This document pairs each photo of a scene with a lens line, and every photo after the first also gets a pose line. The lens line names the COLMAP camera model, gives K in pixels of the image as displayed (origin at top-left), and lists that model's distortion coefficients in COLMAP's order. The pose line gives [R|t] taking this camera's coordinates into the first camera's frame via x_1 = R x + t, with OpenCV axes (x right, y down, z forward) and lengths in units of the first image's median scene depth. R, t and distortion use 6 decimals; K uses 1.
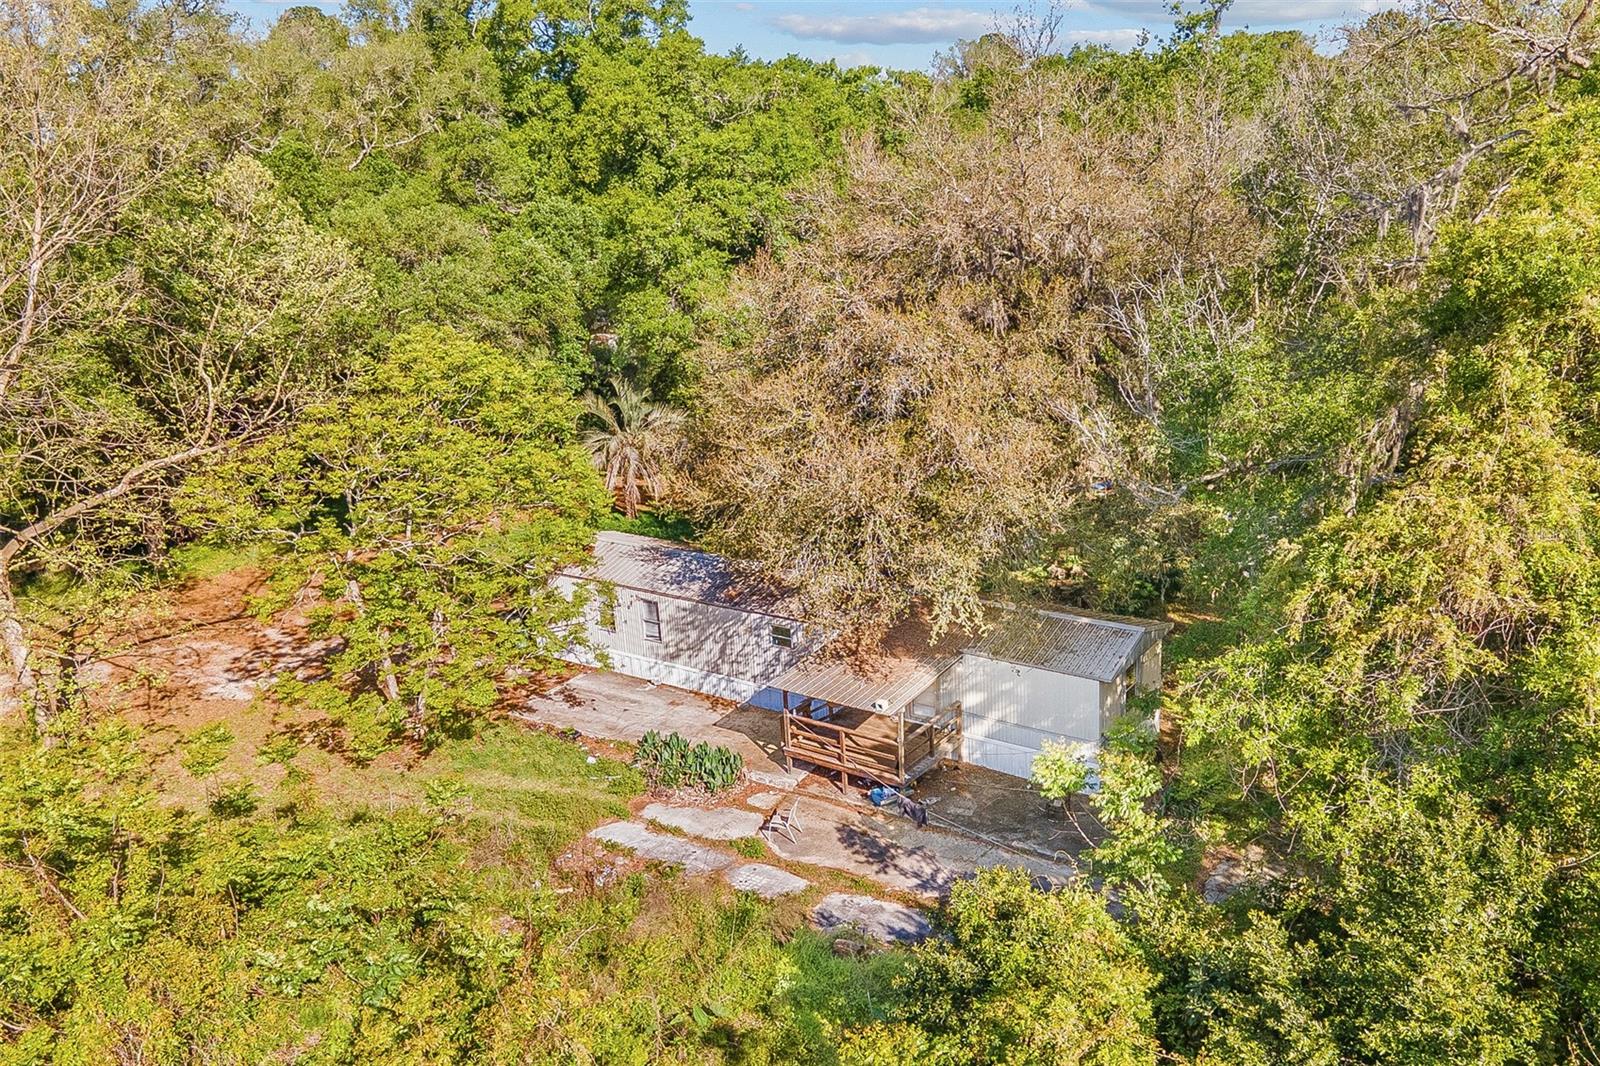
lens RADIAL K [[1117.0, 0, 794.0], [0, 1117.0, 528.1], [0, 0, 1]] dist [0.028870, 0.000426]
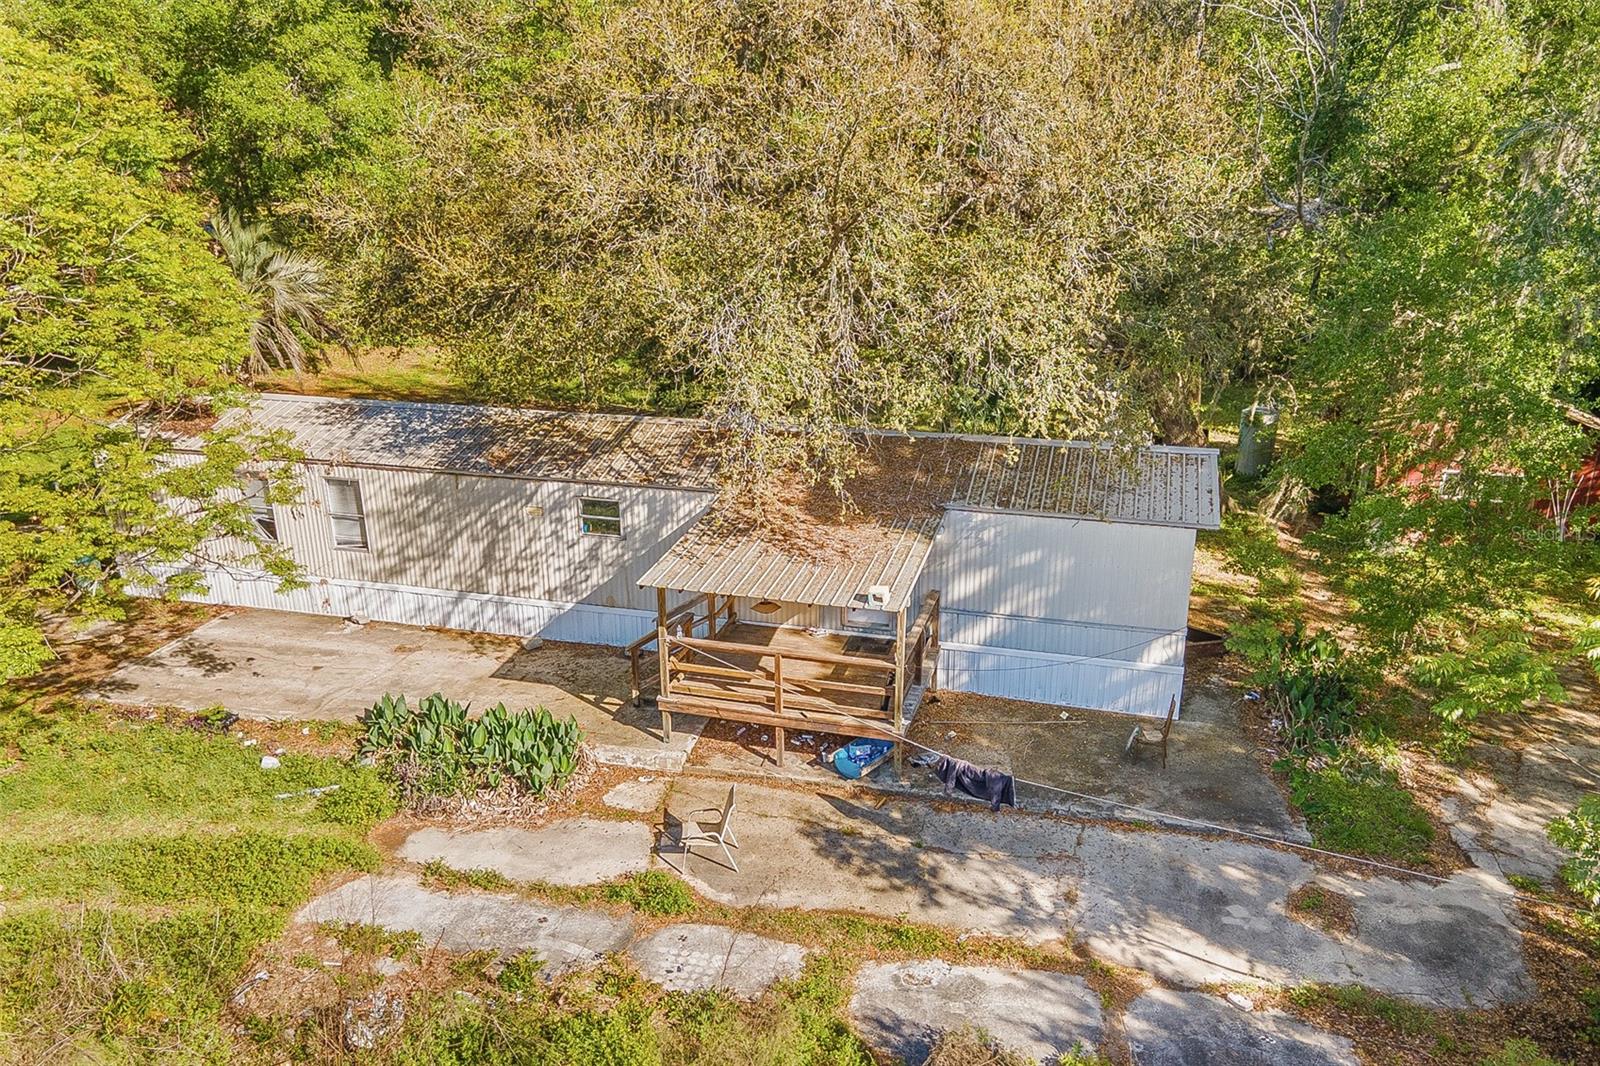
lens RADIAL K [[1165.1, 0, 812.4], [0, 1165.1, 537.3], [0, 0, 1]] dist [0.021494, 0.029530]
pose [[0.946273, -0.062005, 0.317369, -0.101681], [0.044501, 0.997076, 0.062115, 0.073821], [-0.320292, -0.044654, 0.946266, 0.376811]]
